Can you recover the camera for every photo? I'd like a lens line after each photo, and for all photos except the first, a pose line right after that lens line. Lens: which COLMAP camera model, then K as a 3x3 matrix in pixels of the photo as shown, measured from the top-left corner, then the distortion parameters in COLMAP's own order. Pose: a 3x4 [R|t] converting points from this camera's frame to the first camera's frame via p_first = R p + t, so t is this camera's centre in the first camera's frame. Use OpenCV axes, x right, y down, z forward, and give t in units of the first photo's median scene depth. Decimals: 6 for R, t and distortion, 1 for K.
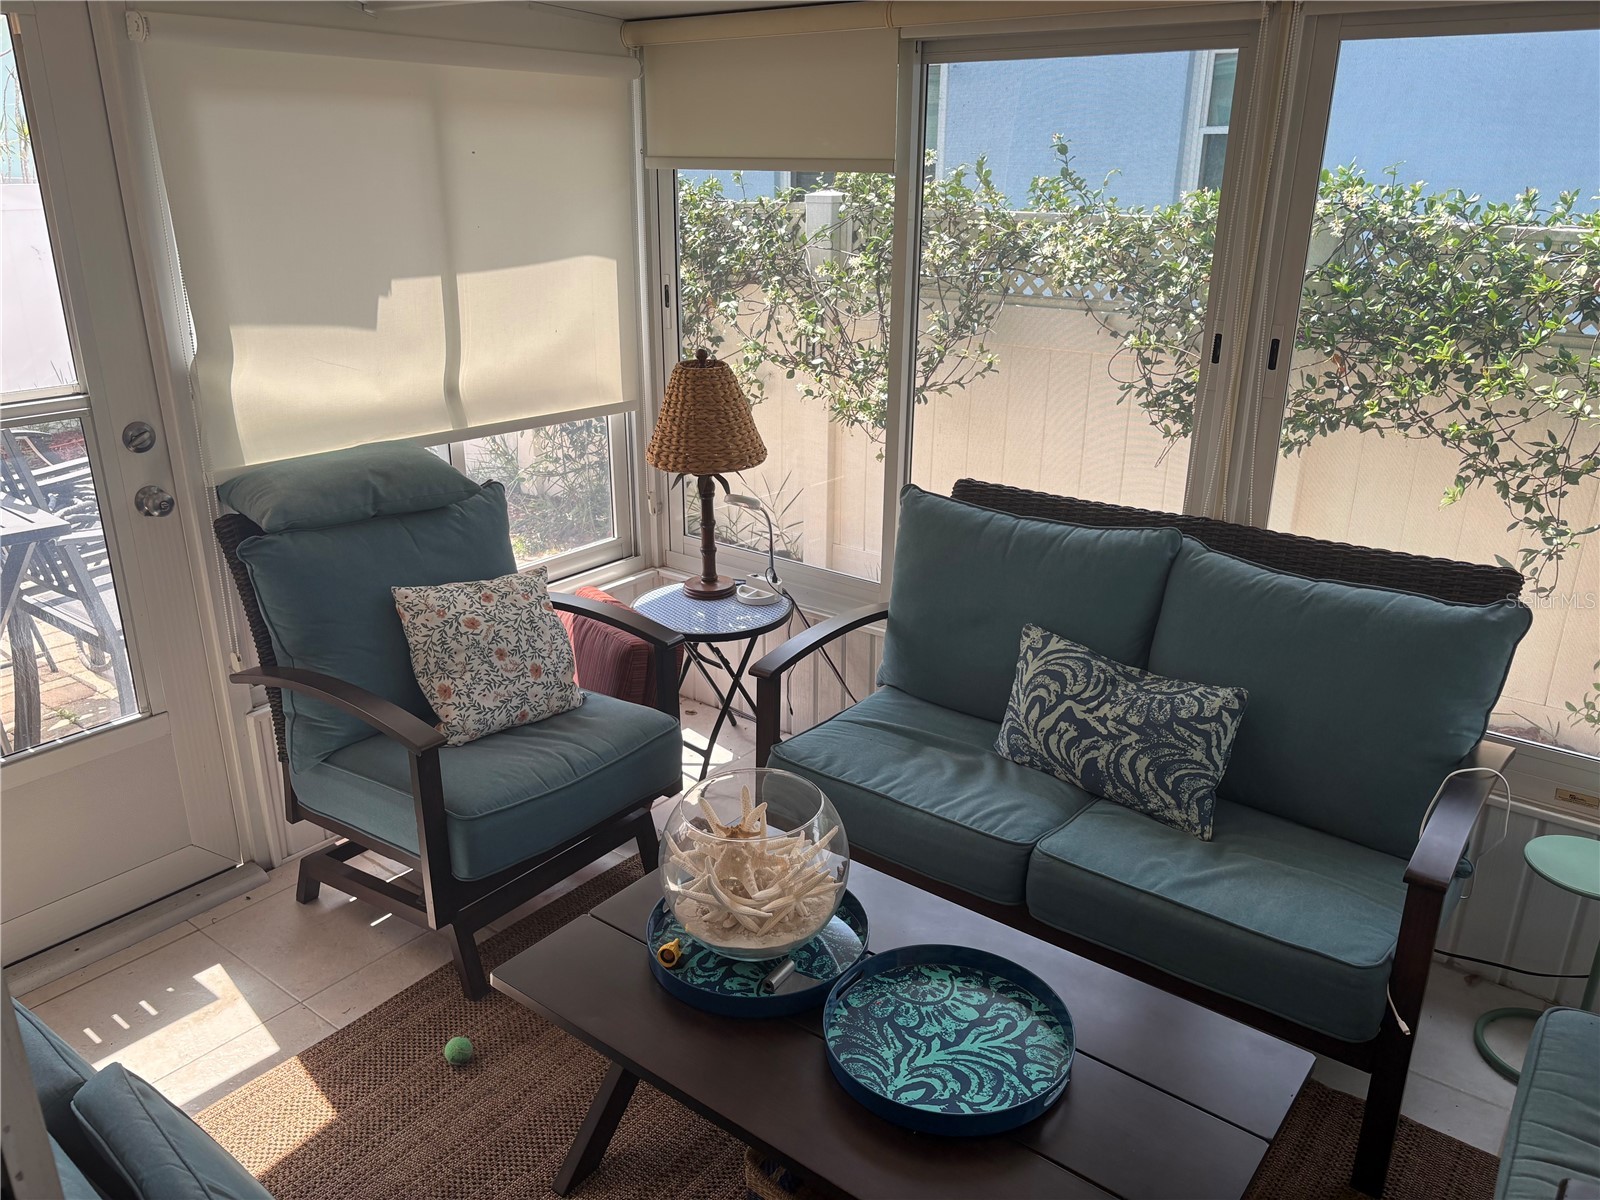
lens RADIAL K [[1206.7, 0, 797.6], [0, 1206.7, 605.4], [0, 0, 1]] dist [0.039791, -0.041346]
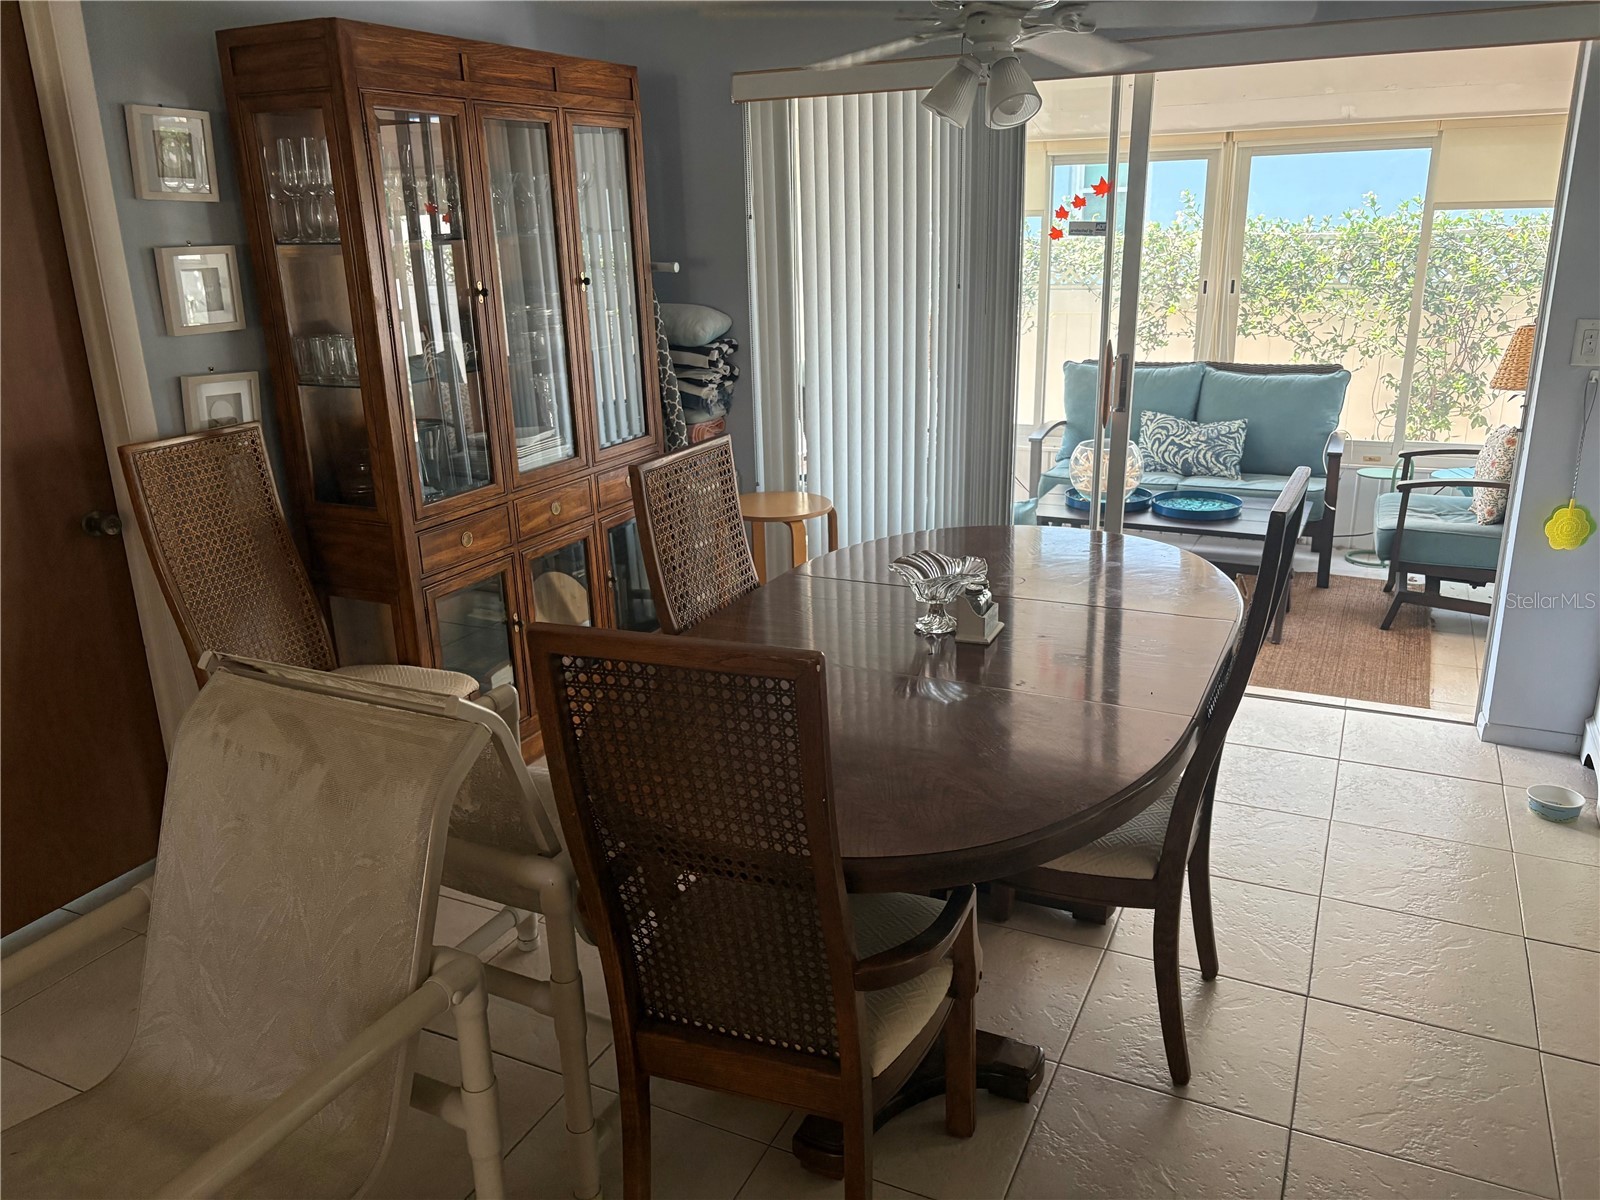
lens RADIAL K [[1206.7, 0, 802.2], [0, 1206.7, 597.1], [0, 0, 1]] dist [0.039791, -0.041346]
pose [[0.978282, -0.092307, 0.185588, -0.857239], [0.102360, 0.993715, -0.045314, 0.385791], [-0.180238, 0.063327, 0.981582, -1.045011]]
